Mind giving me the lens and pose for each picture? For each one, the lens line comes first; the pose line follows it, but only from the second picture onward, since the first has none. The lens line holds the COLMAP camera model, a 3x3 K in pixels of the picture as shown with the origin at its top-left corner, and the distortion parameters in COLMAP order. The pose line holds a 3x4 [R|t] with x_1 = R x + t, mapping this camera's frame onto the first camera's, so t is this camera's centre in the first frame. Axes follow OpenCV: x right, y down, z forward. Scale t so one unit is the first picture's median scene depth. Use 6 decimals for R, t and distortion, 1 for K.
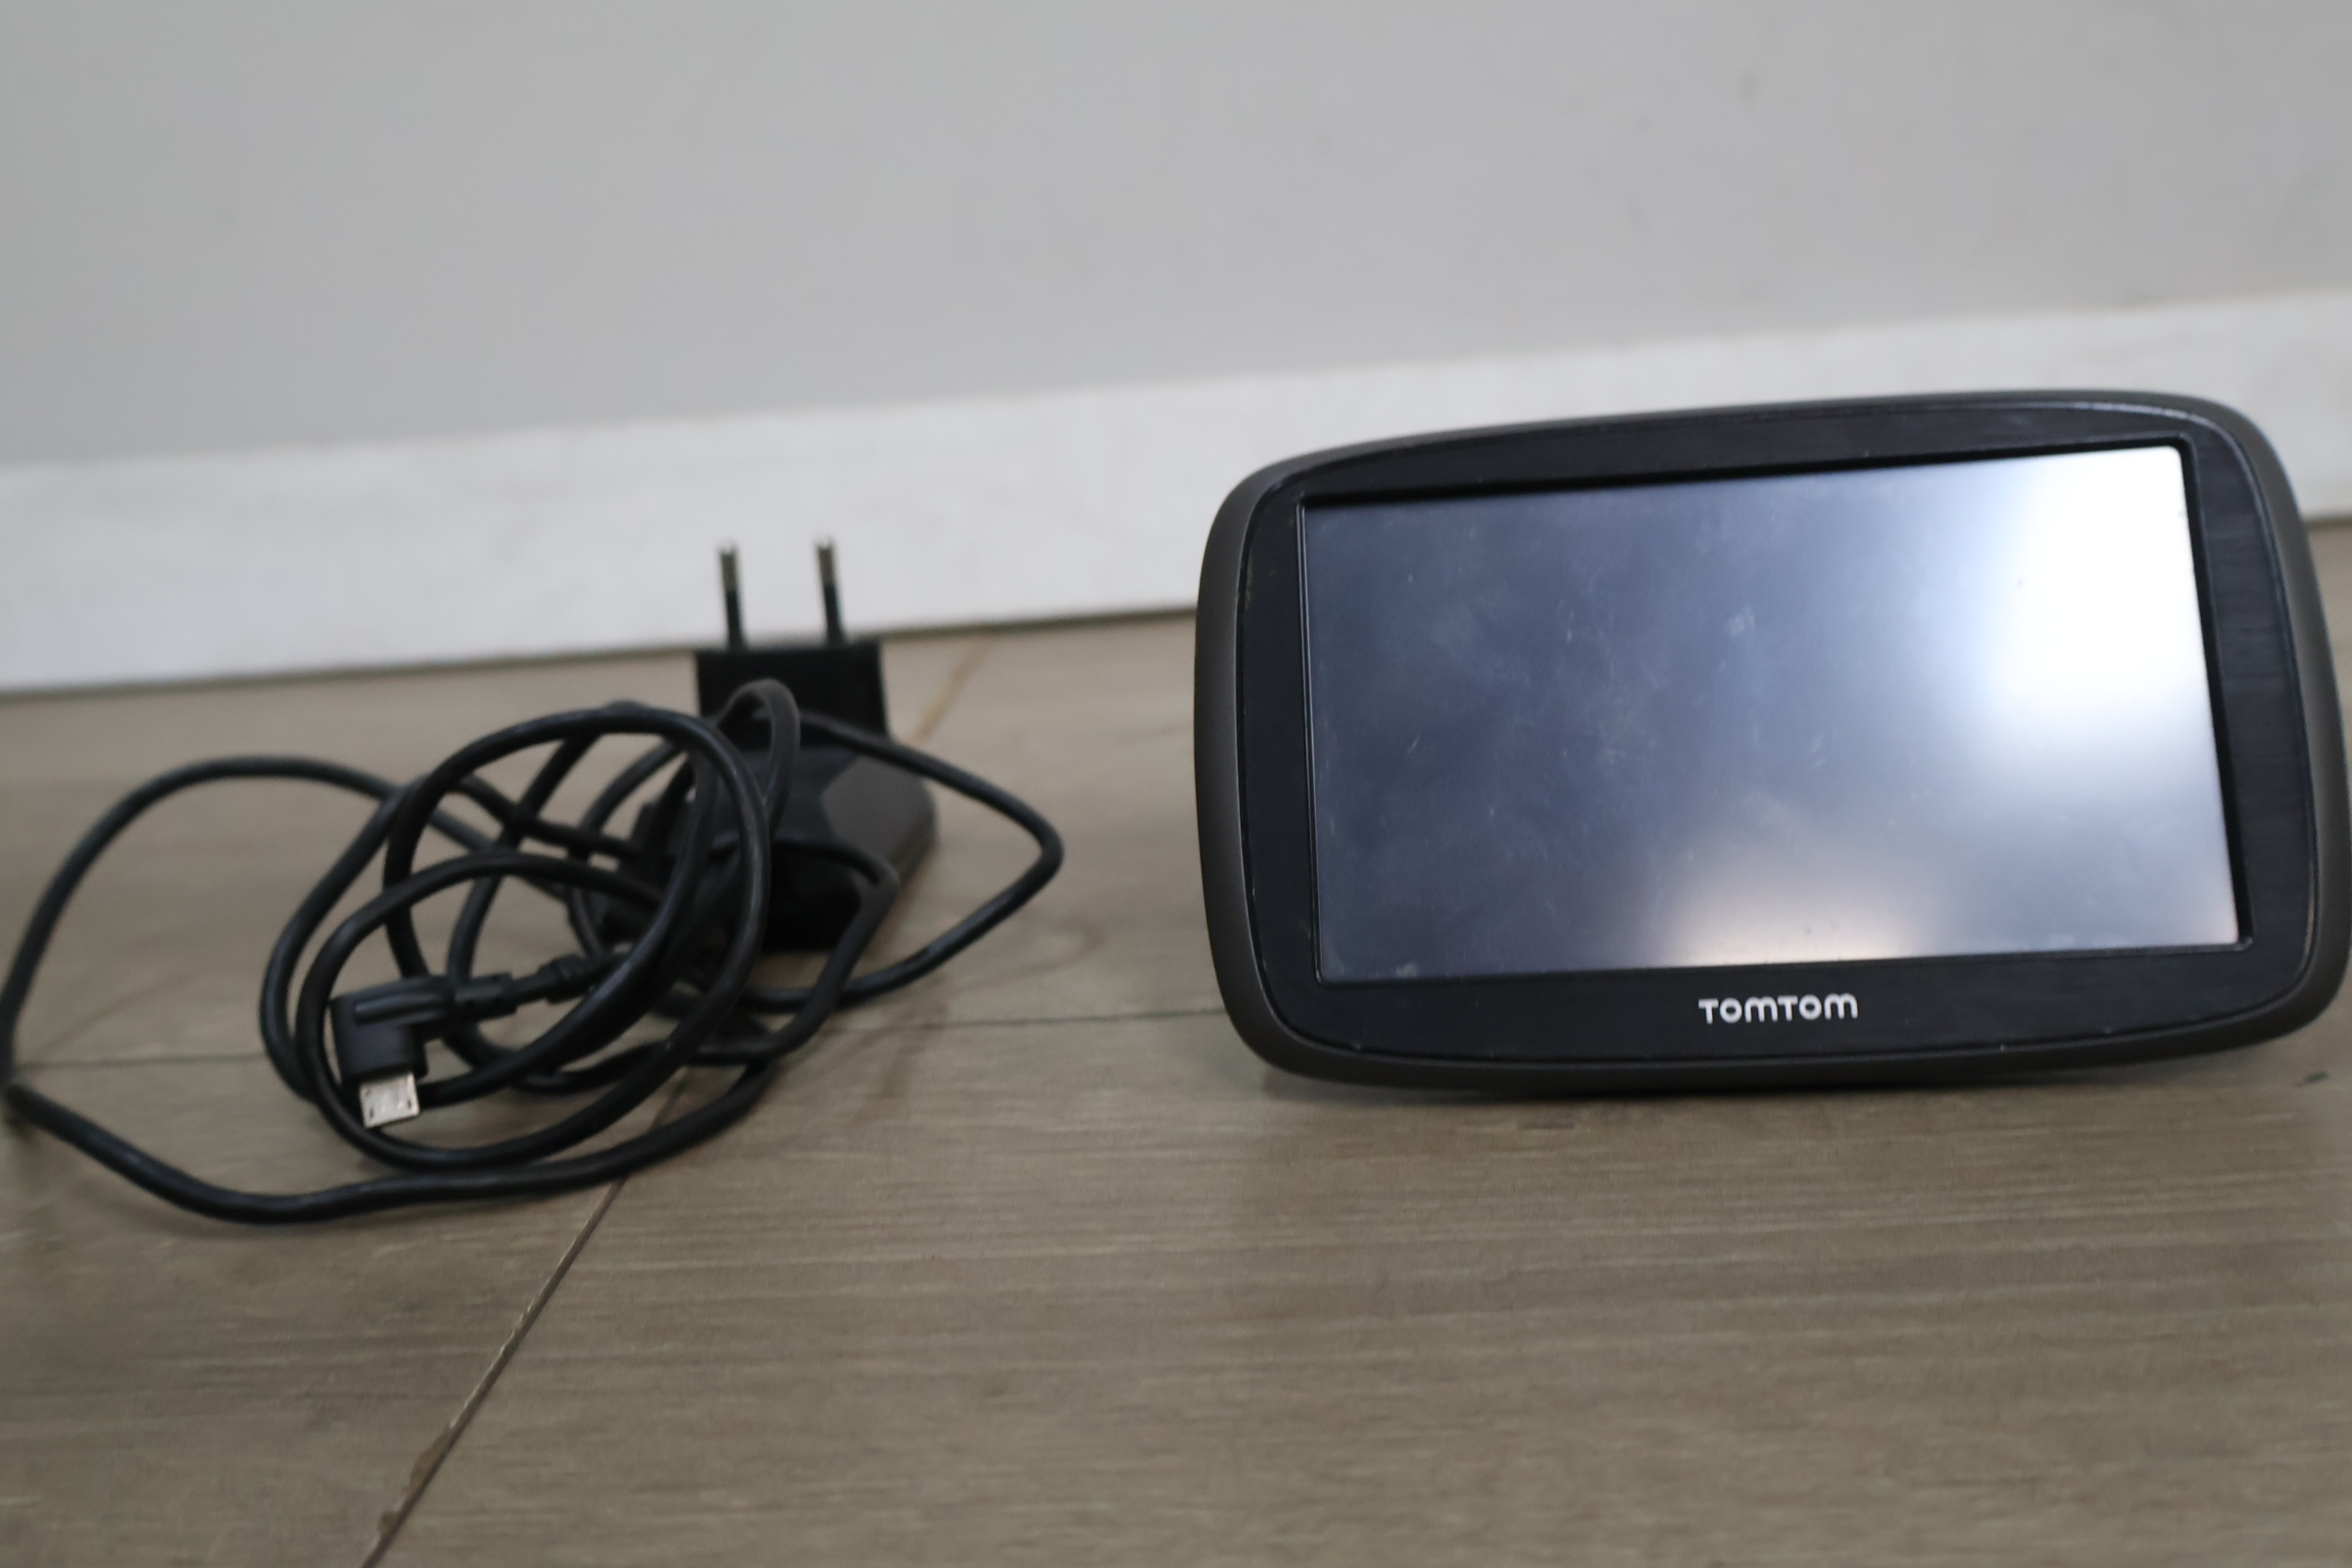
lens RADIAL K [[2254.9, 0, 1159.0], [0, 2254.9, 794.6], [0, 0, 1]] dist [0.012666, 0.000000]
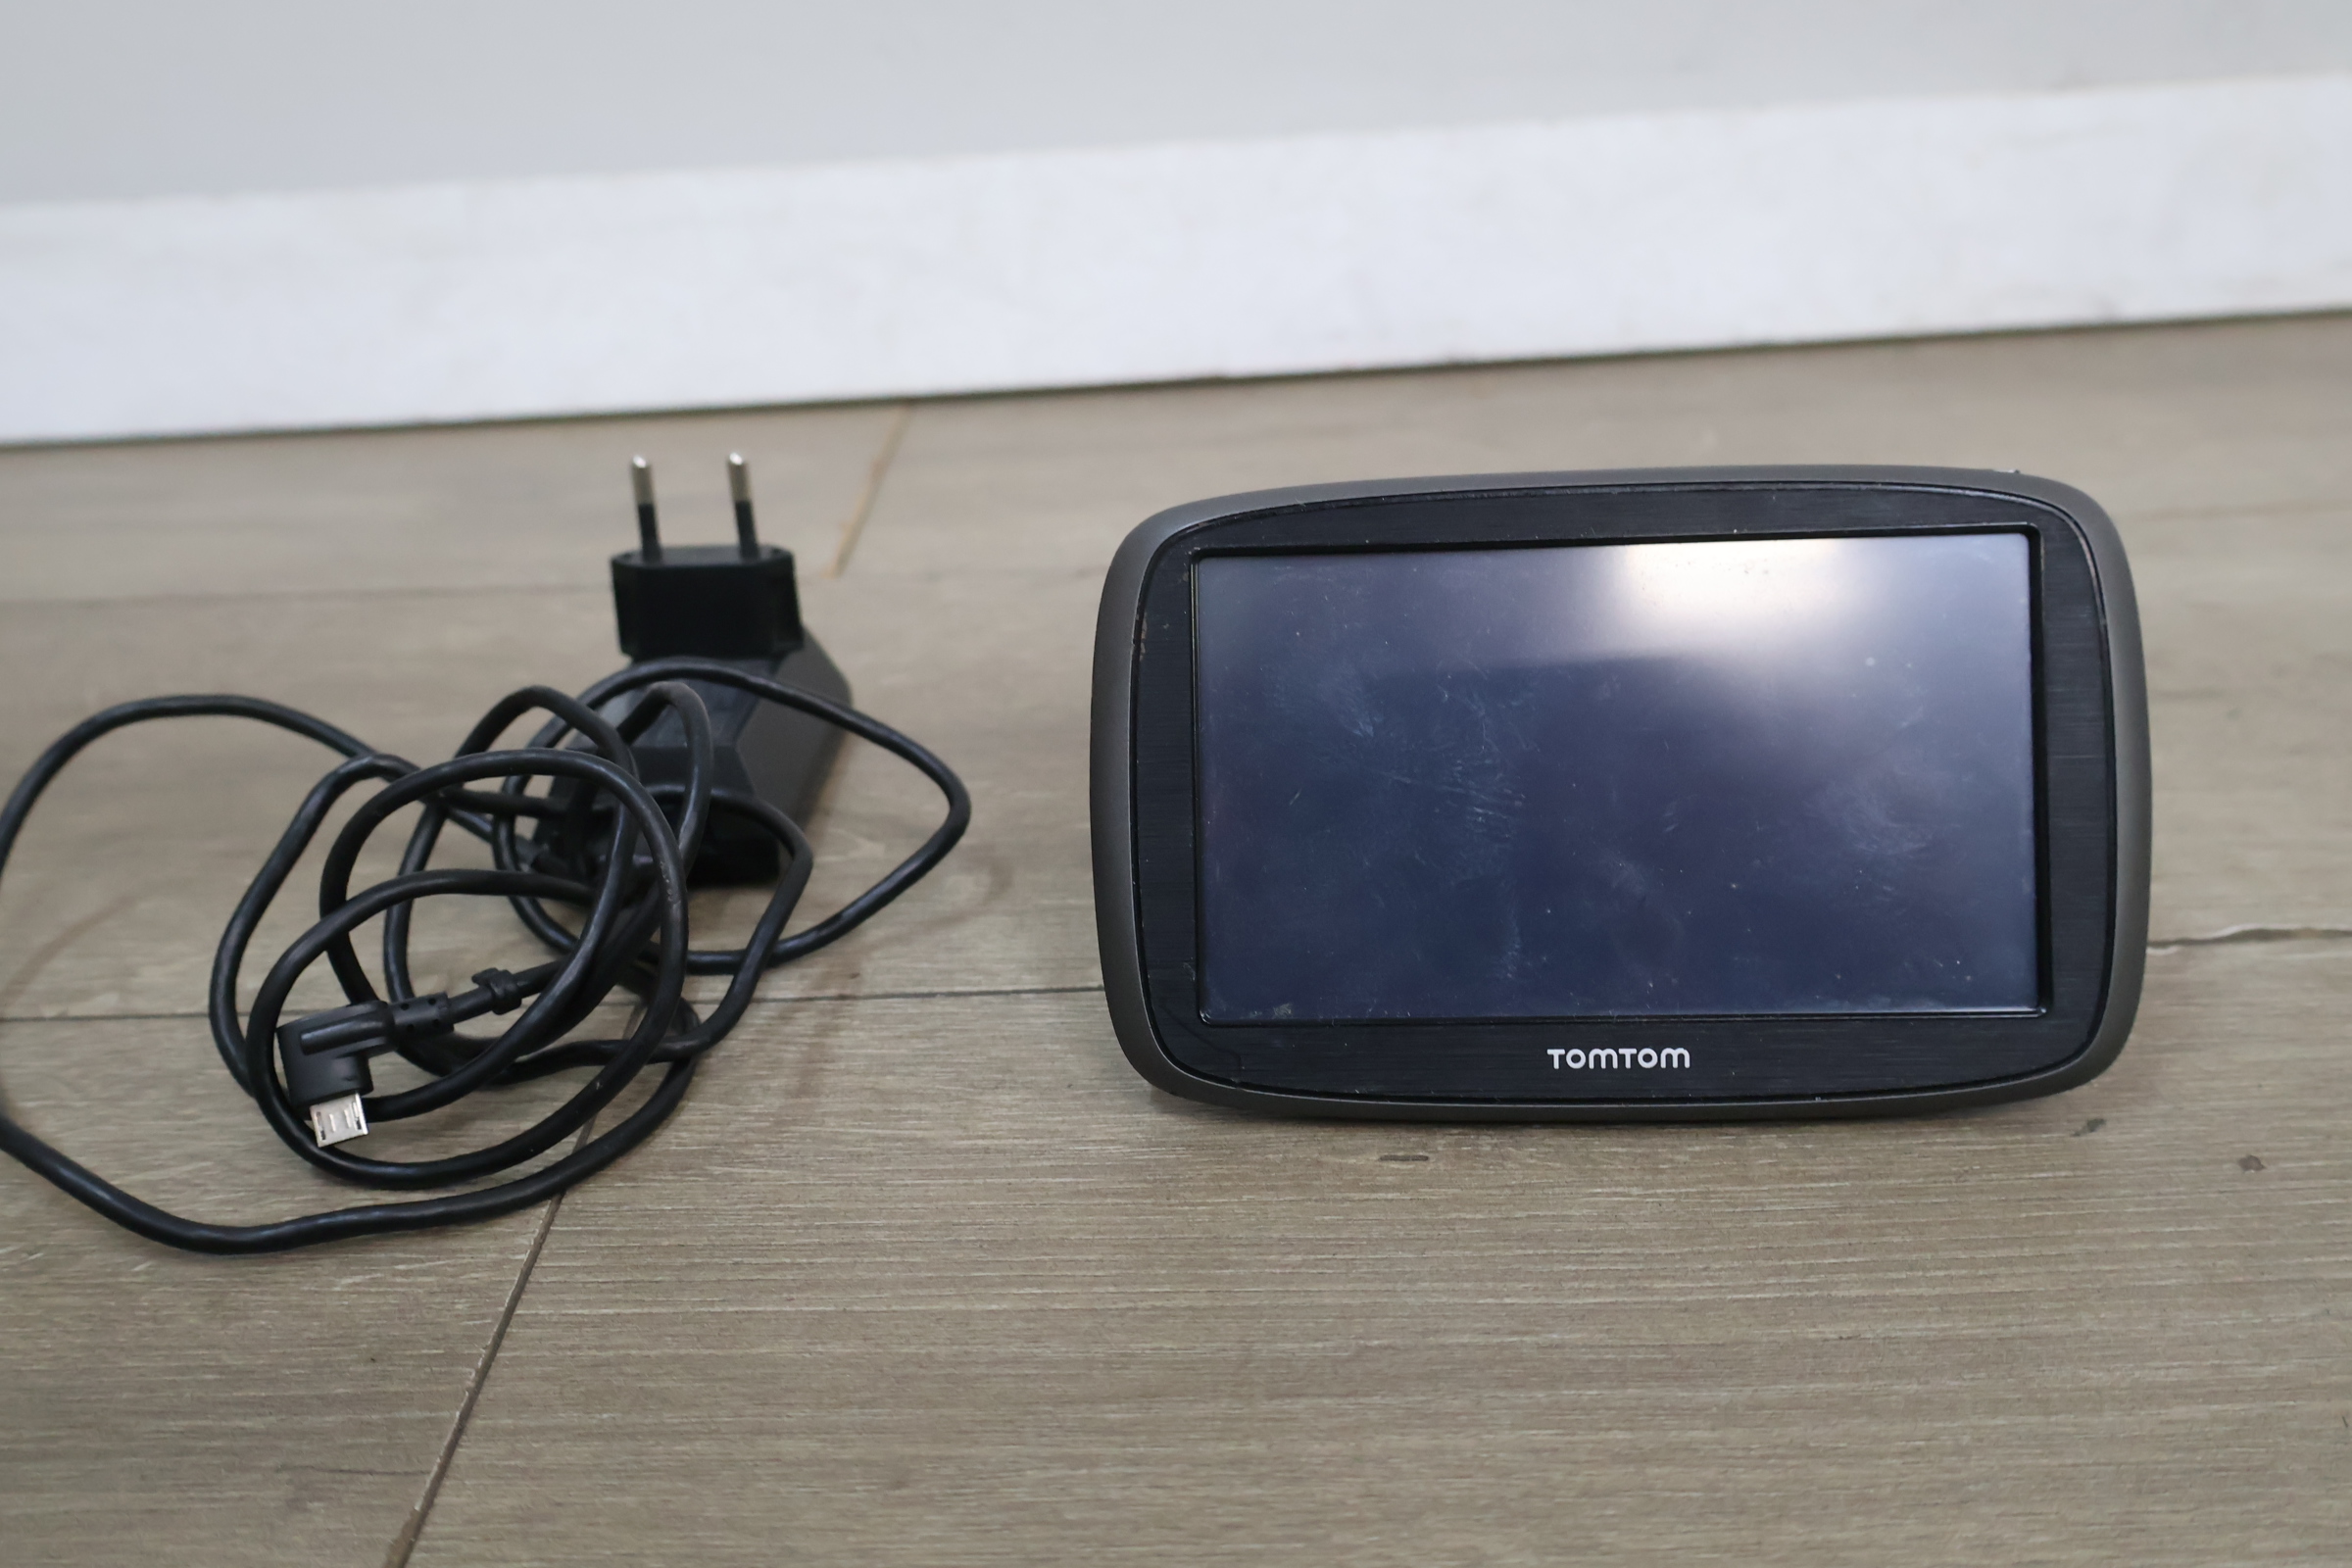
lens RADIAL K [[2254.9, 0, 1167.8], [0, 2254.9, 787.4], [0, 0, 1]] dist [0.012666, 0.000000]
pose [[0.999380, 0.008610, 0.034134, 0.017499], [-0.015096, 0.980770, 0.194582, -0.250378], [-0.031803, -0.194976, 0.980292, -0.042033]]
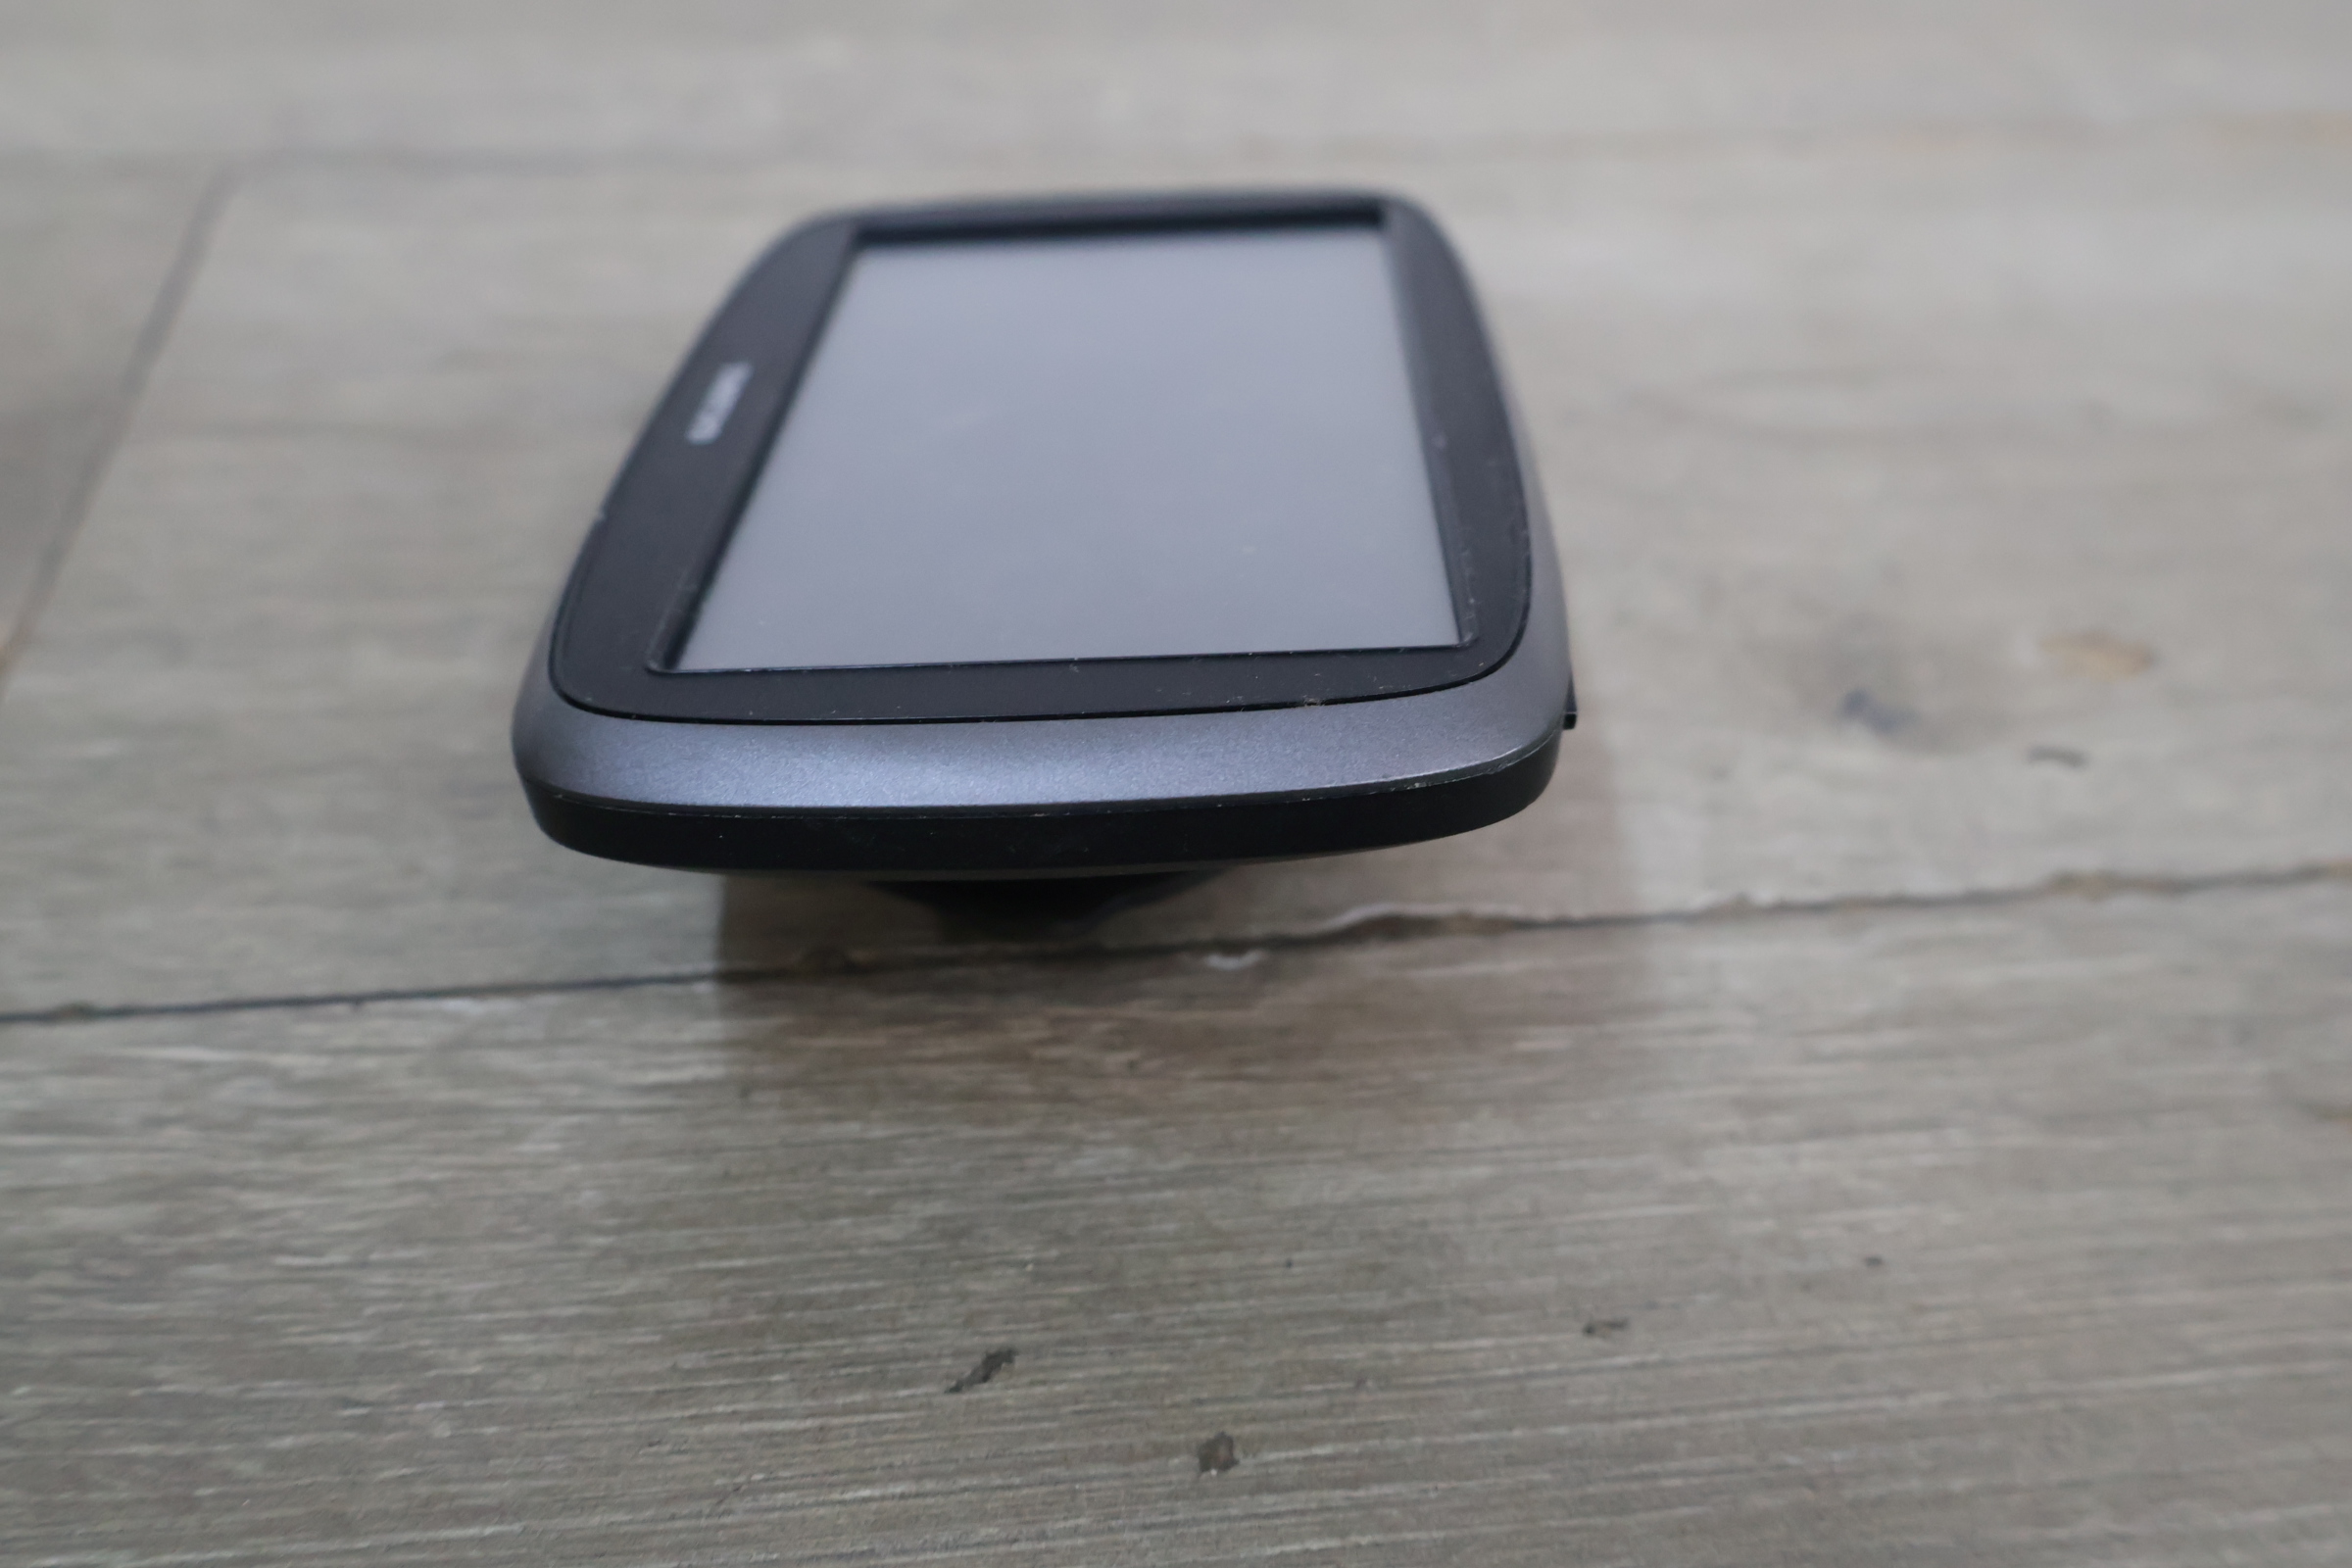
lens RADIAL K [[2254.9, 0, 1189.1], [0, 2254.9, 803.8], [0, 0, 1]] dist [0.012666, 0.000000]
pose [[0.977796, -0.011046, 0.209266, 0.438368], [-0.076347, 0.911201, 0.404826, -0.295327], [-0.195155, -0.411814, 0.890126, 0.482017]]
